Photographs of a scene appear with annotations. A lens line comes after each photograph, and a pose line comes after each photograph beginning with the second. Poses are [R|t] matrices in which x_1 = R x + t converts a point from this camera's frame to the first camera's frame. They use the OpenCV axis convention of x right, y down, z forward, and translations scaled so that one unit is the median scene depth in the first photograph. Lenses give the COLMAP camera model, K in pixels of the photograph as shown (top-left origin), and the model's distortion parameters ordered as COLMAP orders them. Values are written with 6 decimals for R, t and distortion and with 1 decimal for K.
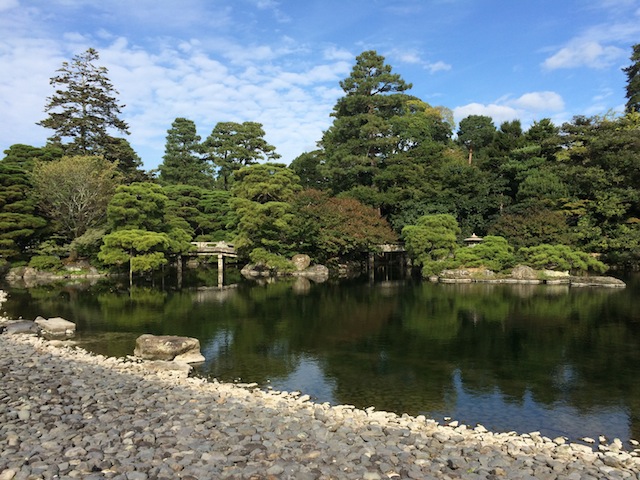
lens RADIAL K [[546.4, 0, 324.6], [0, 546.4, 242.1], [0, 0, 1]] dist [0.065219, -0.080588]
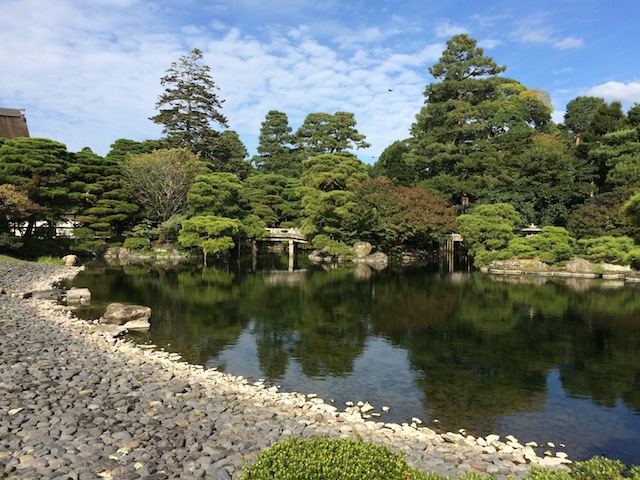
lens RADIAL K [[546.4, 0, 324.0], [0, 546.4, 241.7], [0, 0, 1]] dist [0.065219, -0.080588]
pose [[0.975463, 0.022075, -0.219053, 0.100746], [-0.017608, 0.999596, 0.022326, 0.000709], [0.219457, -0.017921, 0.975458, -0.013416]]
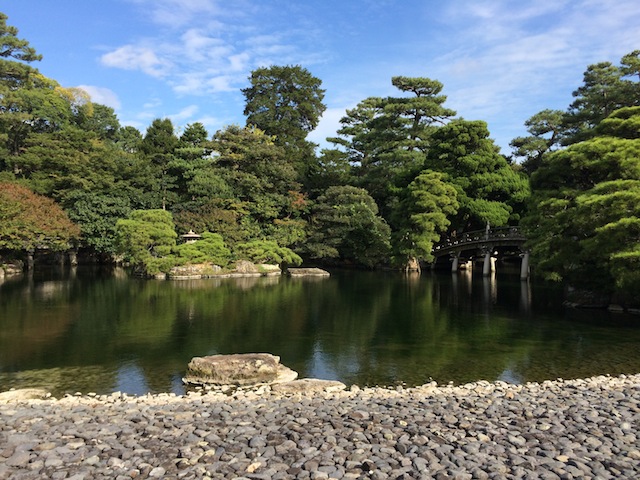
lens RADIAL K [[546.4, 0, 325.6], [0, 546.4, 234.0], [0, 0, 1]] dist [0.065219, -0.080588]
pose [[0.707969, 0.012835, 0.706127, -0.206373], [-0.008285, 0.999917, -0.009869, -0.000162], [-0.706195, 0.001137, 0.708017, 0.089471]]
